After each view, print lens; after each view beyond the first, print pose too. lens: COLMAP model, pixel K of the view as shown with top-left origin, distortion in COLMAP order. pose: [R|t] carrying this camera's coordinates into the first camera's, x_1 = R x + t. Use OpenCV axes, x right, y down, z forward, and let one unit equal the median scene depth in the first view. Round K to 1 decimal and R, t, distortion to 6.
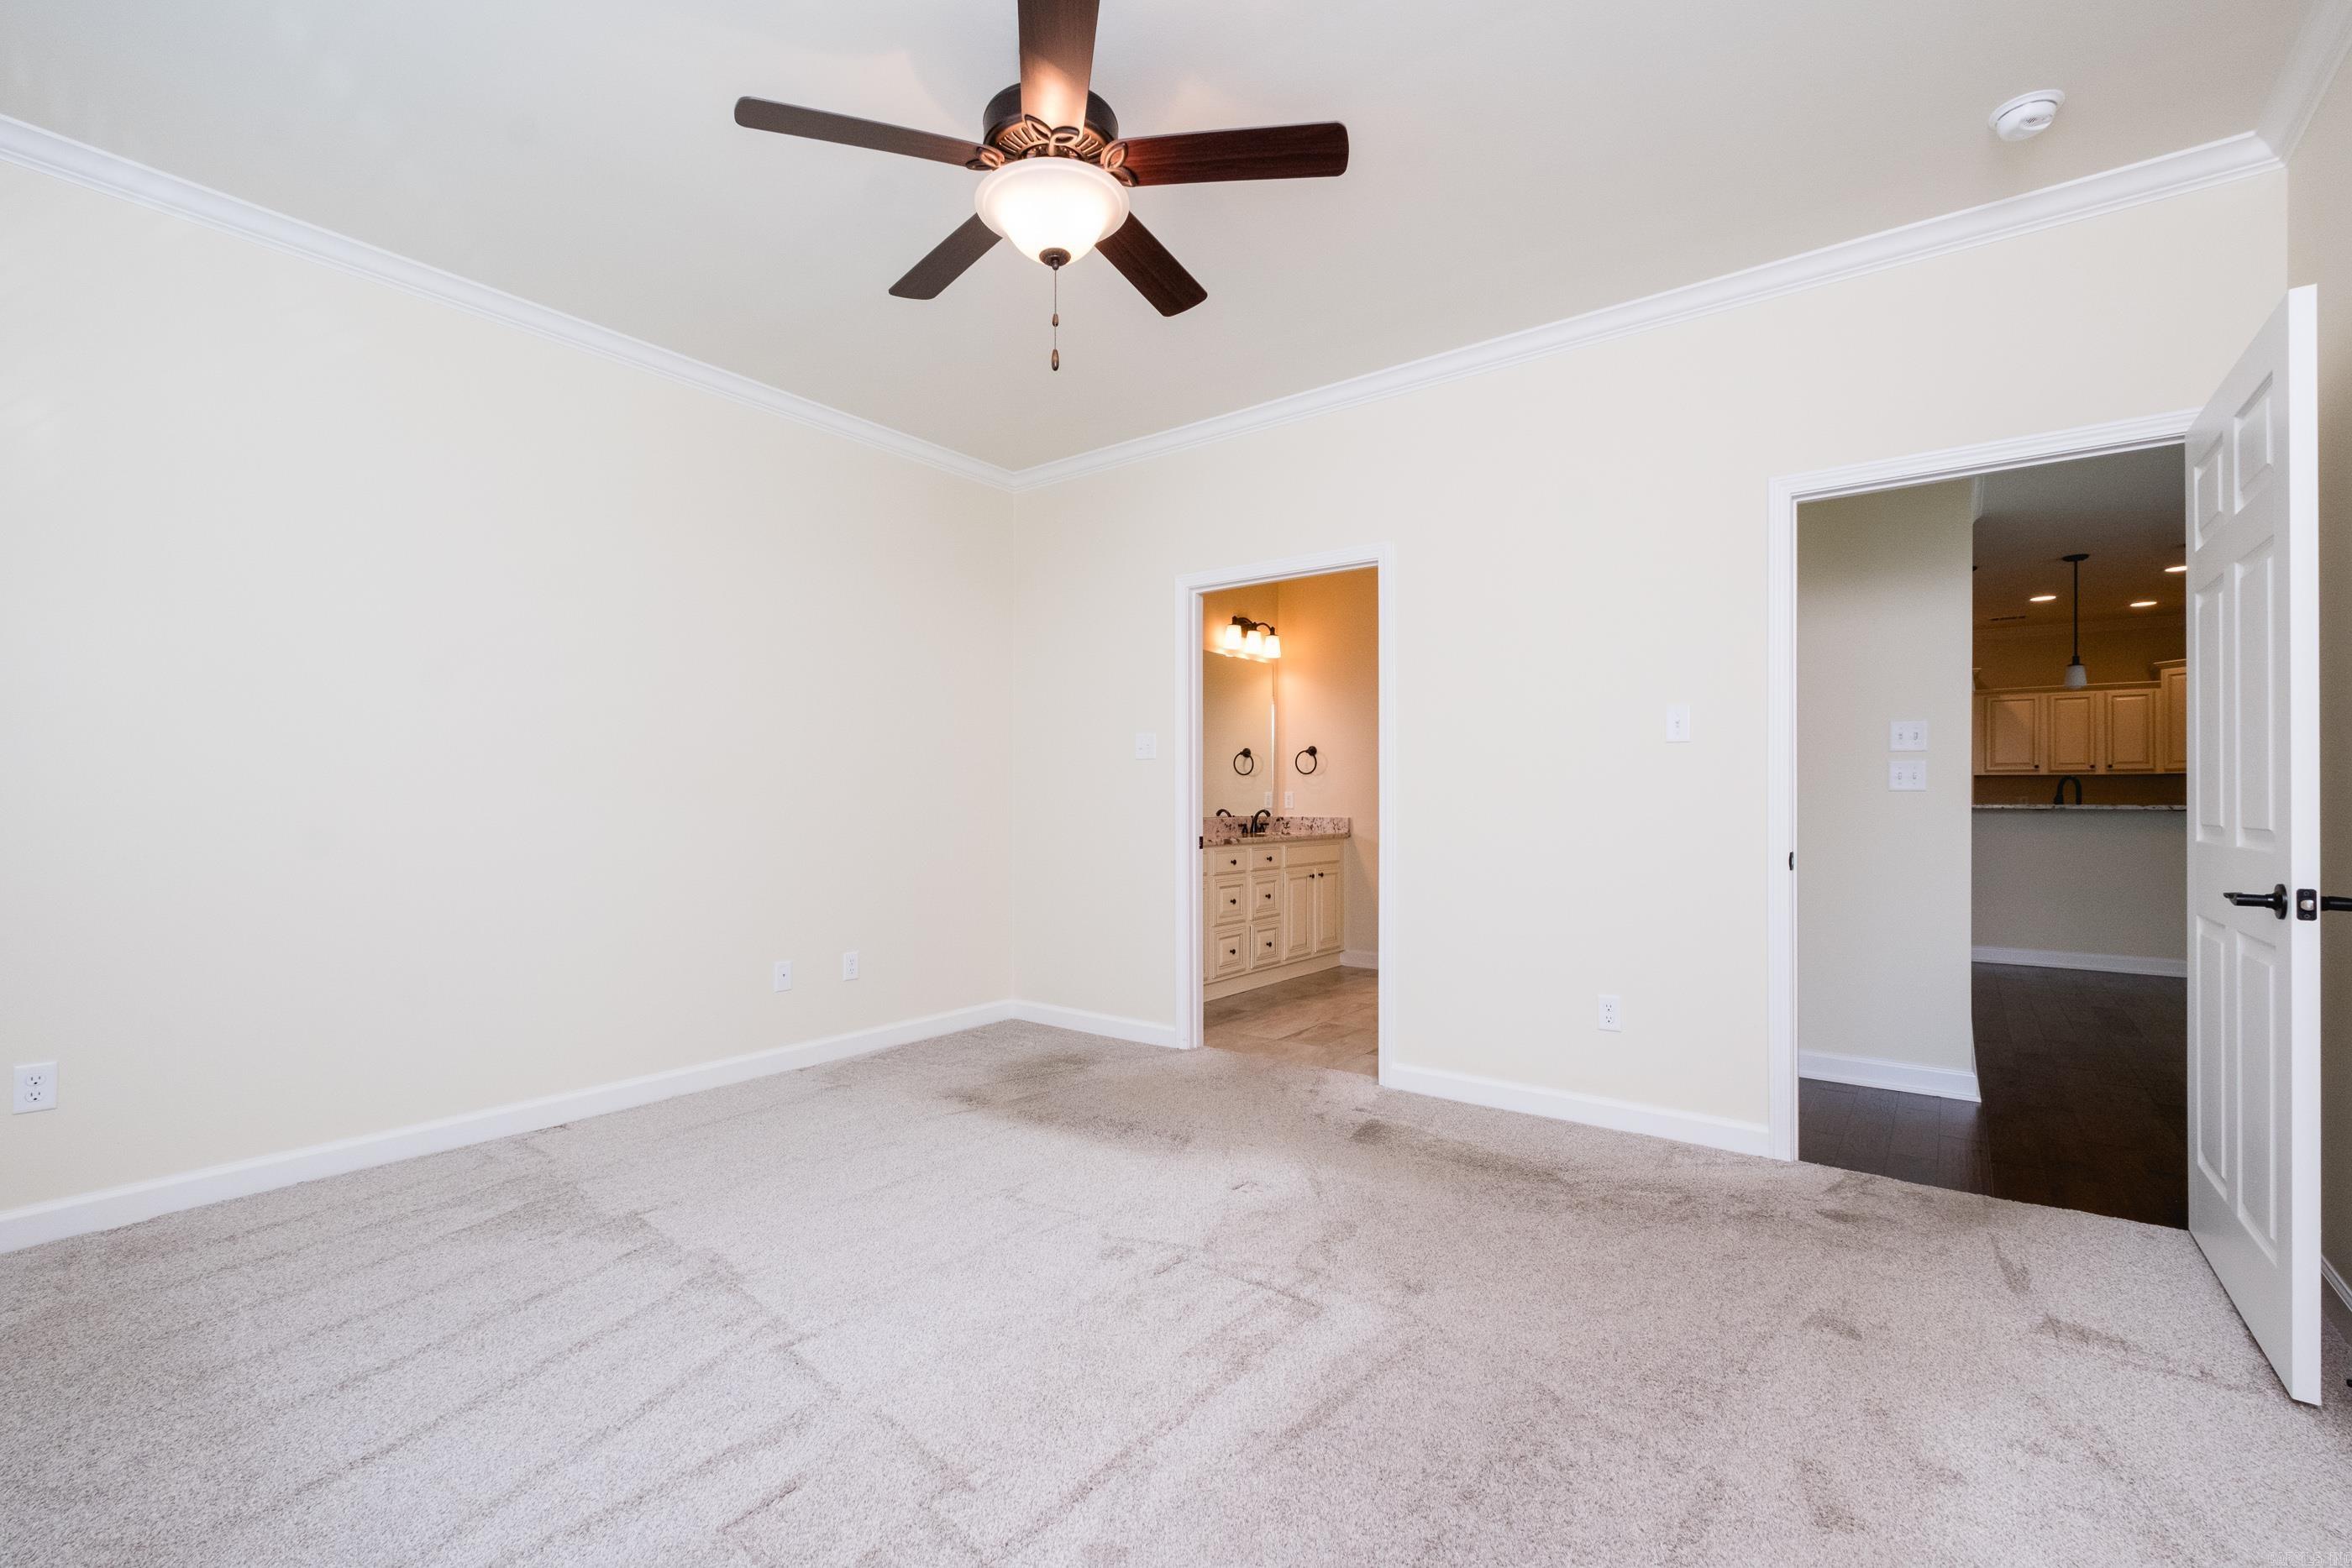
lens RADIAL K [[1028.9, 0, 1173.2], [0, 1028.9, 789.1], [0, 0, 1]] dist [-0.001585, -0.000296]
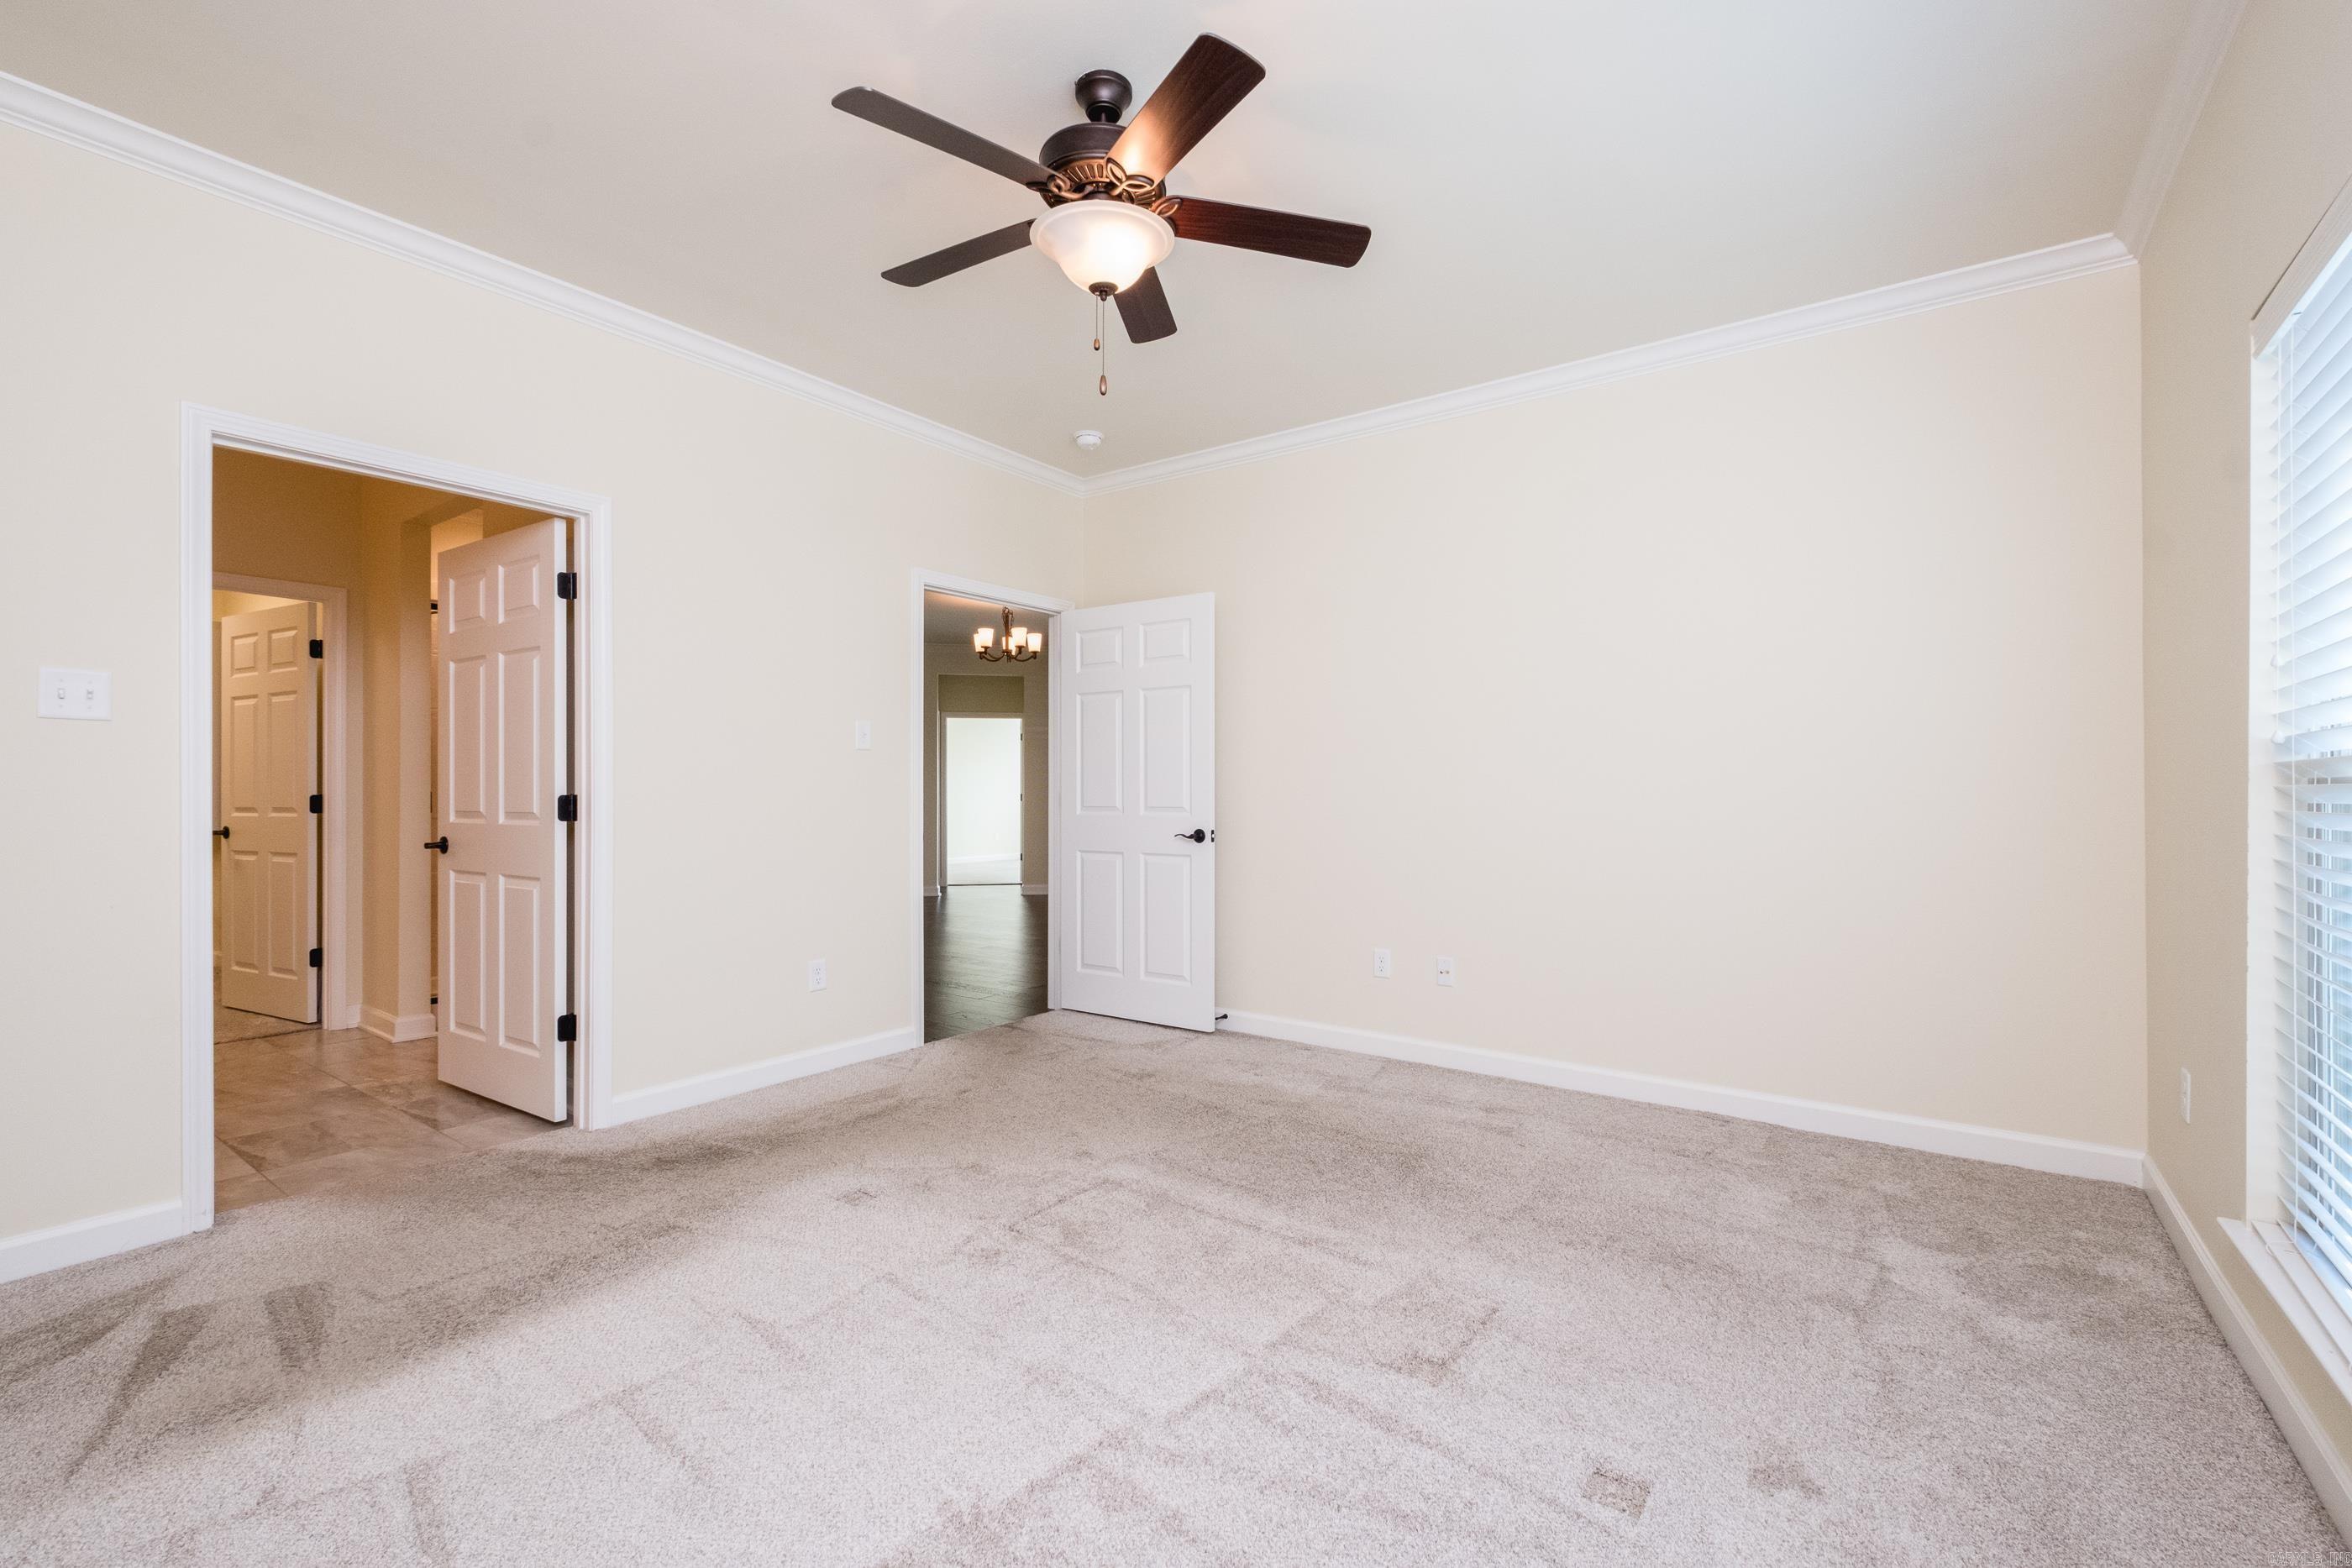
lens RADIAL K [[1034.7, 0, 1181.6], [0, 1034.7, 788.6], [0, 0, 1]] dist [0.001642, 0.000220]
pose [[-0.029331, -0.001510, 0.999569, -0.142683], [-0.011043, 0.999938, 0.001187, -0.000504], [-0.999509, -0.011003, -0.029346, 0.113737]]
